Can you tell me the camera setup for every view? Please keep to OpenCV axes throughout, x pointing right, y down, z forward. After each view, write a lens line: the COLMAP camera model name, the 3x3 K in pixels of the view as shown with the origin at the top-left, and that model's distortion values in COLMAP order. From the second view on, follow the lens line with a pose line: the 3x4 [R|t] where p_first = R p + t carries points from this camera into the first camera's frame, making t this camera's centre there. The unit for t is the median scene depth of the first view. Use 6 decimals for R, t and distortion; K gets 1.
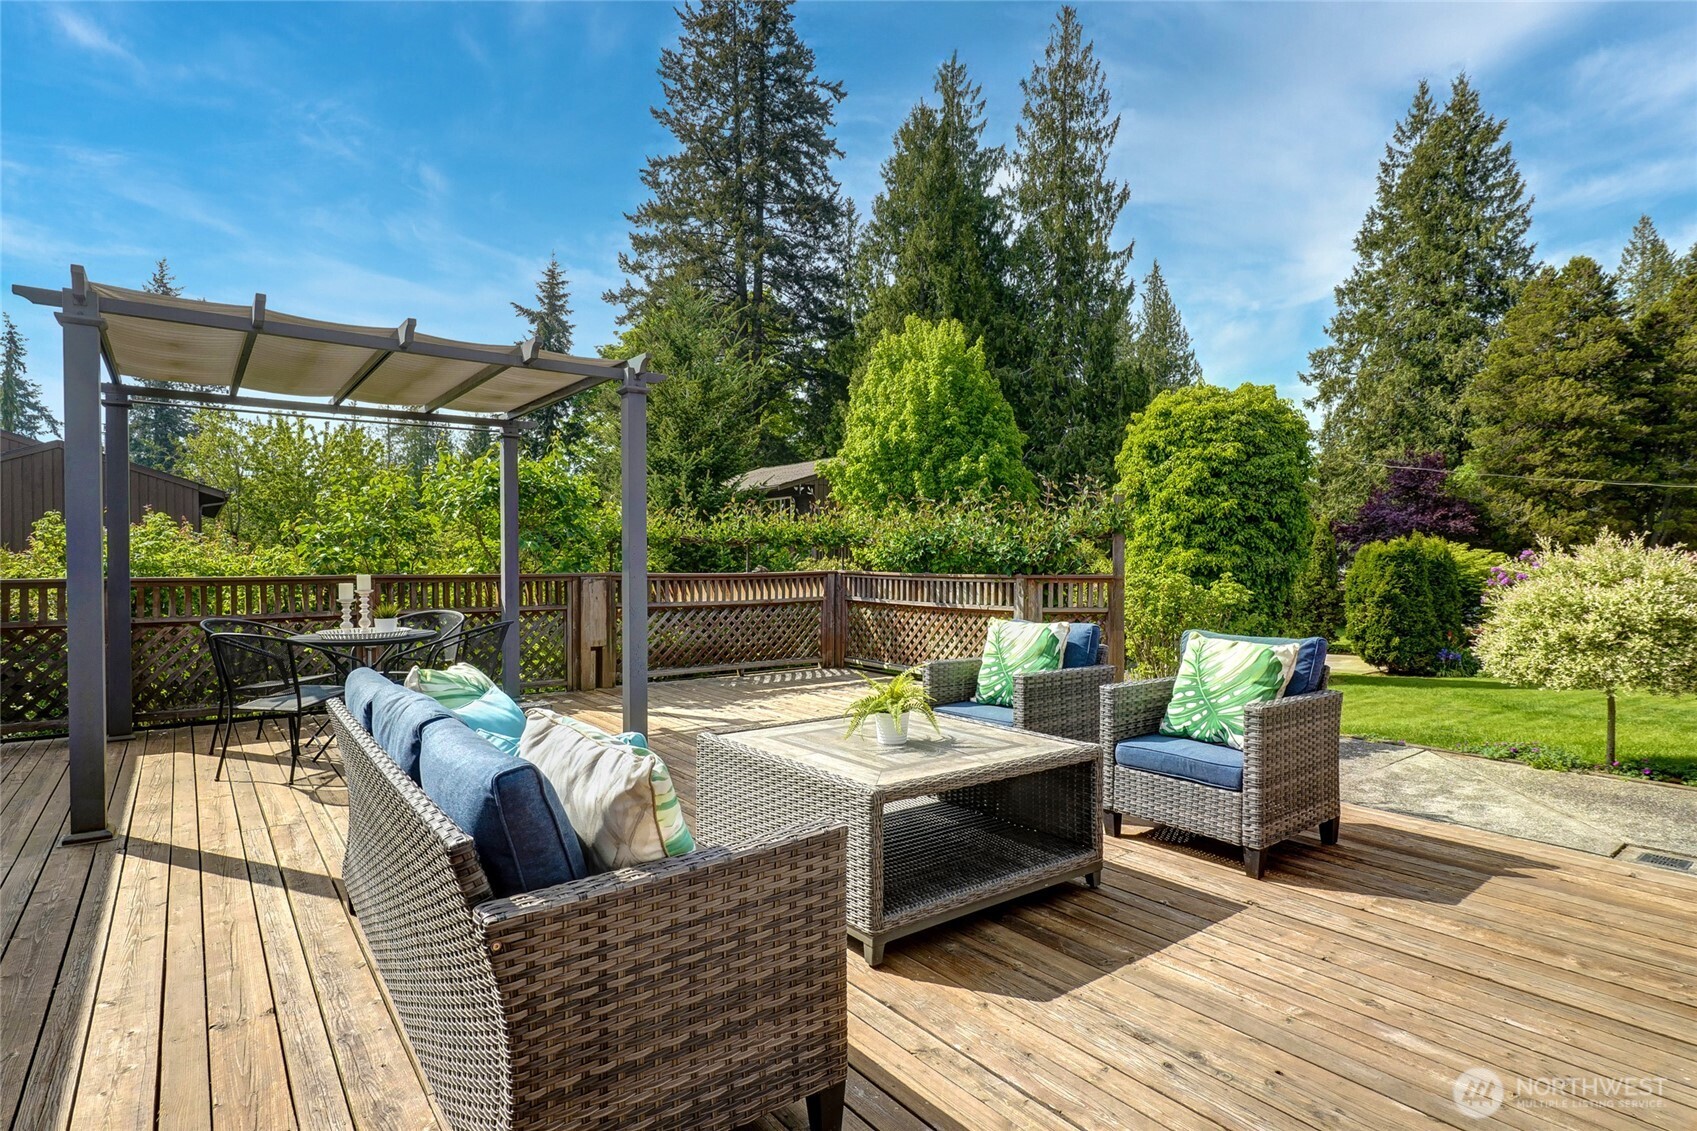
lens RADIAL K [[866.0, 0, 855.5], [0, 866.0, 562.2], [0, 0, 1]] dist [0.001545, 0.000435]
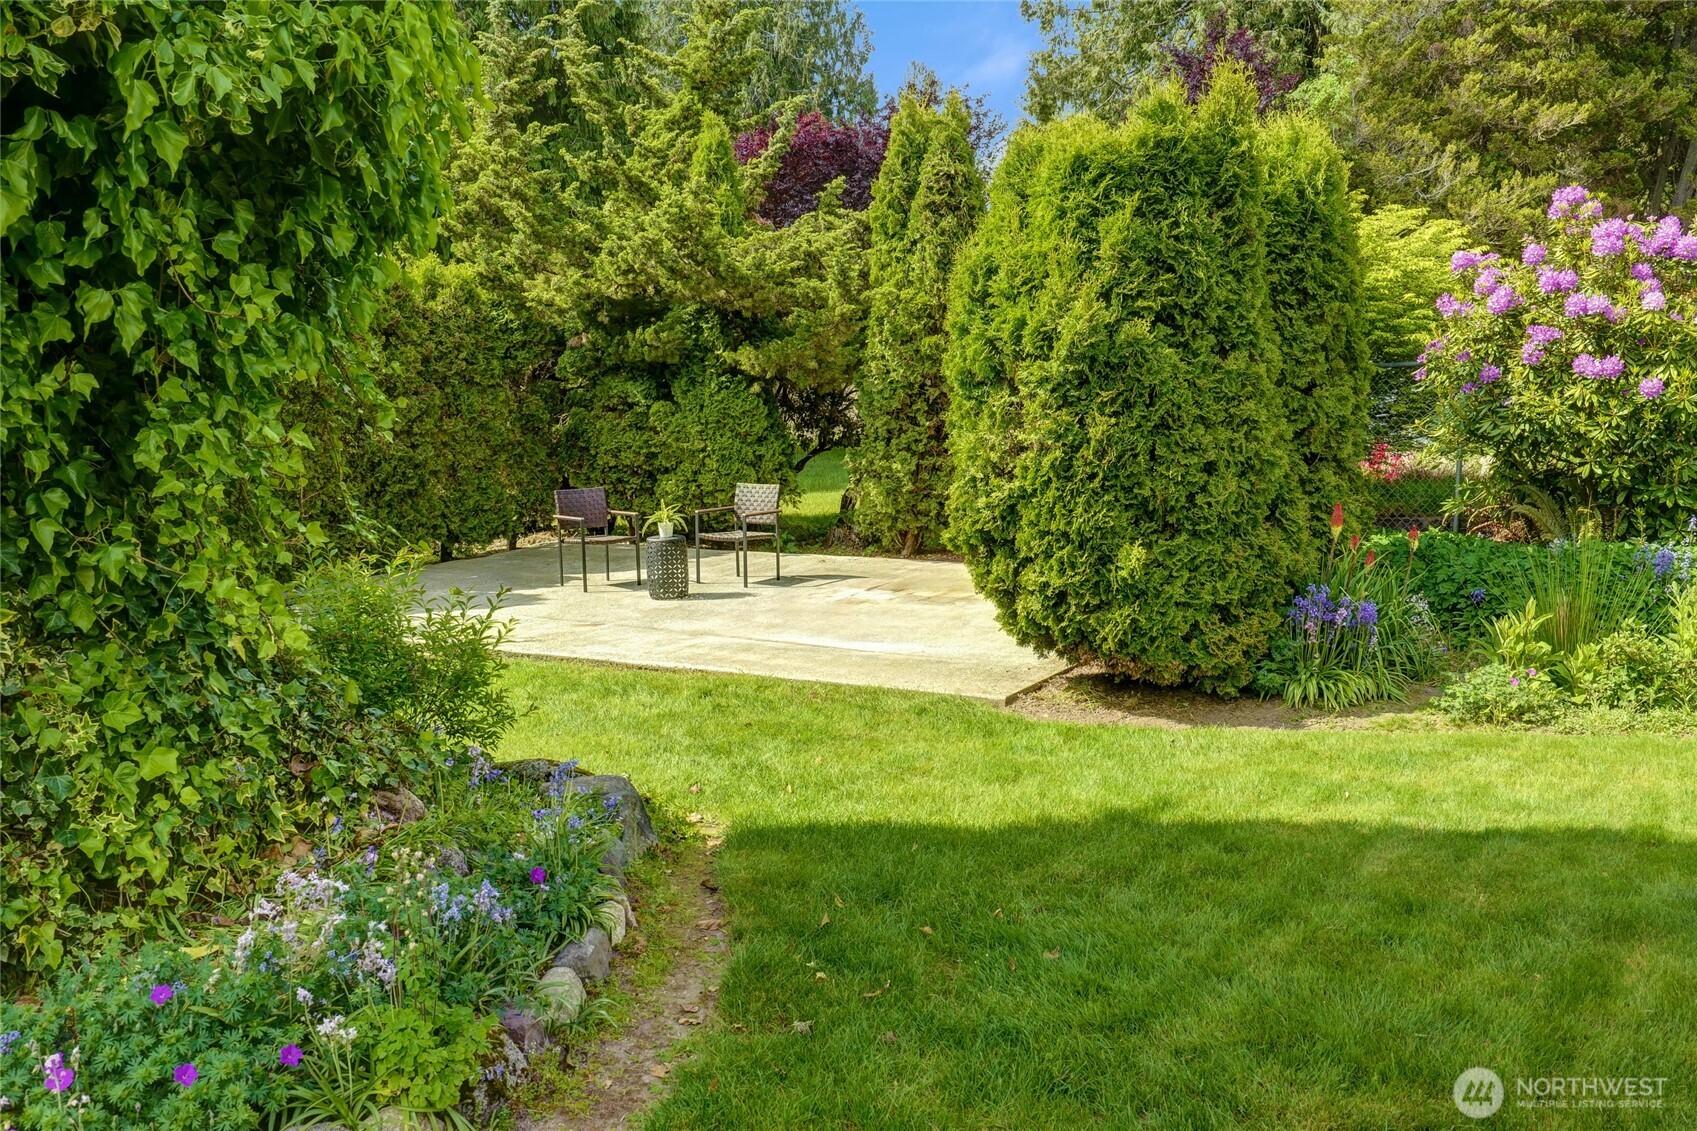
lens RADIAL K [[1643.4, 0, 846.0], [0, 1643.4, 564.7], [0, 0, 1]] dist [0.018285, 0.000000]
pose [[0.938338, -0.053399, 0.341570, 0.392333], [0.004303, 0.989727, 0.142905, 0.030986], [-0.345692, -0.132624, 0.928929, 0.605793]]
